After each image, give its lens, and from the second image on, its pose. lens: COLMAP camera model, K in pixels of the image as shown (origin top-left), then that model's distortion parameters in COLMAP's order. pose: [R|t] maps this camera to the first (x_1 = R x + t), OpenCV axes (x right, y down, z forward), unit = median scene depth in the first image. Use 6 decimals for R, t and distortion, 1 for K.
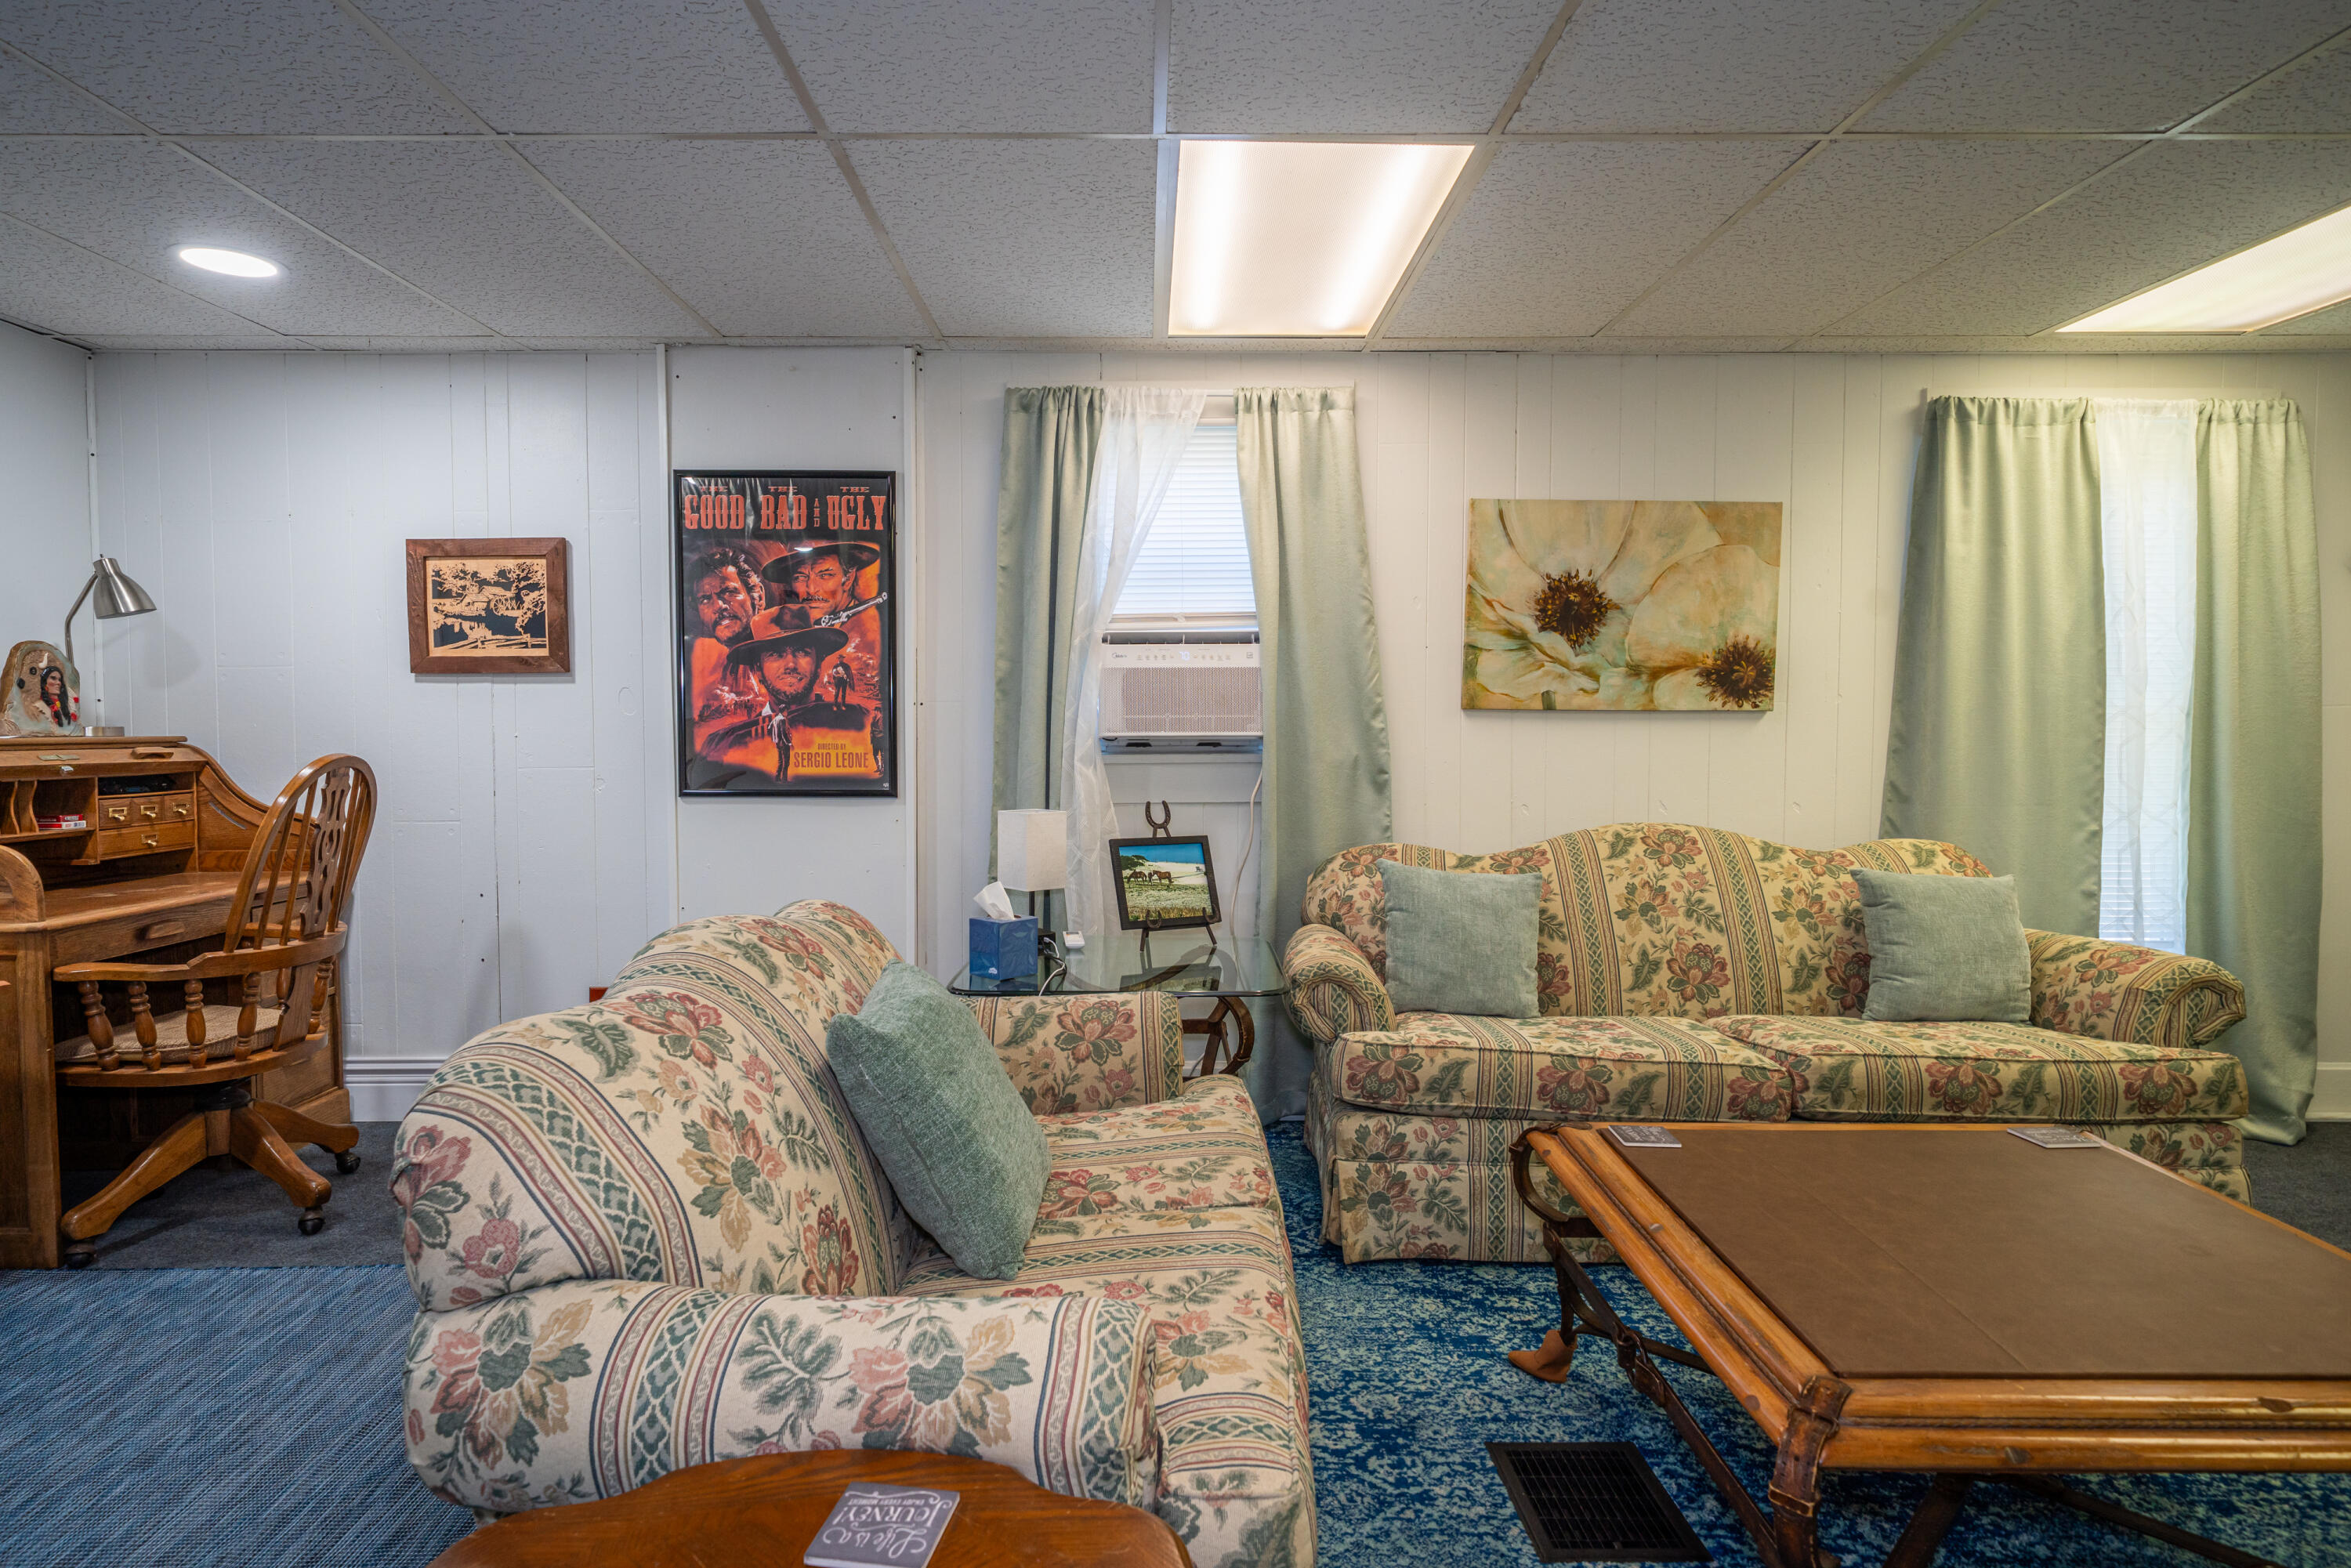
lens RADIAL K [[1238.4, 0, 1210.9], [0, 1238.4, 769.7], [0, 0, 1]] dist [0.004662, 0.000743]
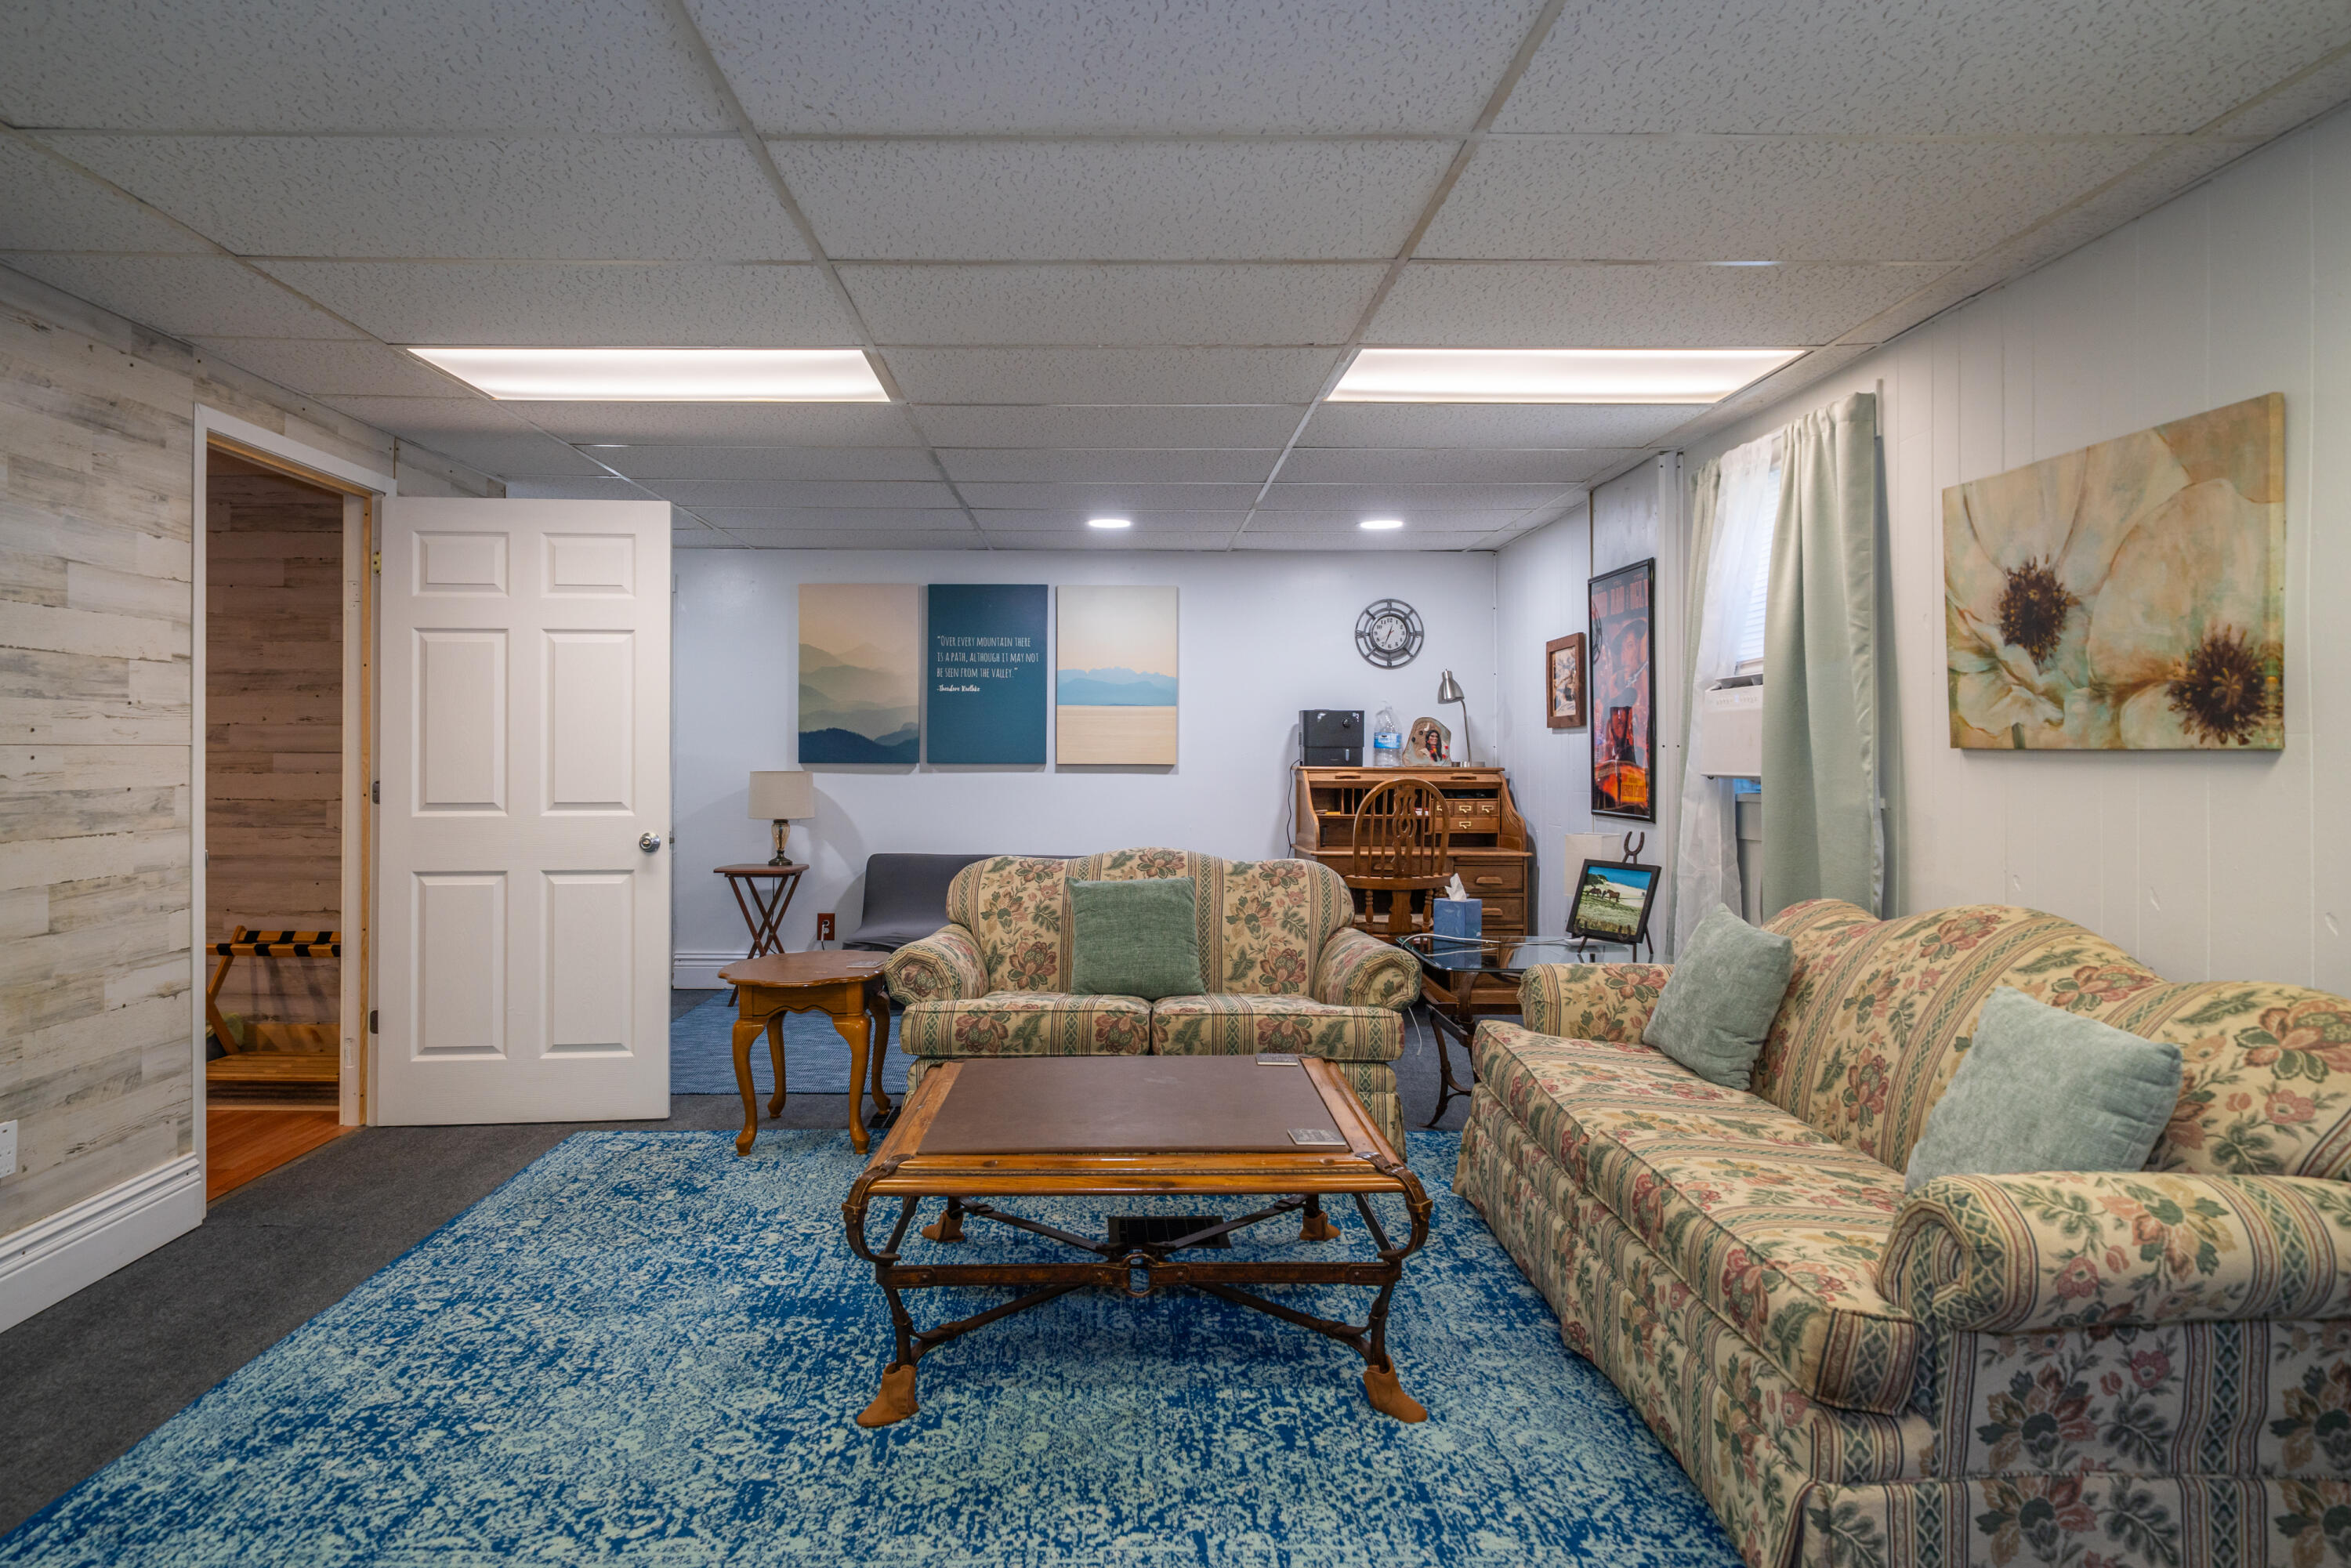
lens RADIAL K [[1454.5, 0, 1136.3], [0, 1454.5, 751.2], [0, 0, 1]] dist [0.001014, 0.004622]
pose [[0.008298, -0.001899, -0.999964, 1.169810], [-0.036800, 0.999320, -0.002203, -0.026231], [0.999288, 0.036817, 0.008222, 0.475805]]
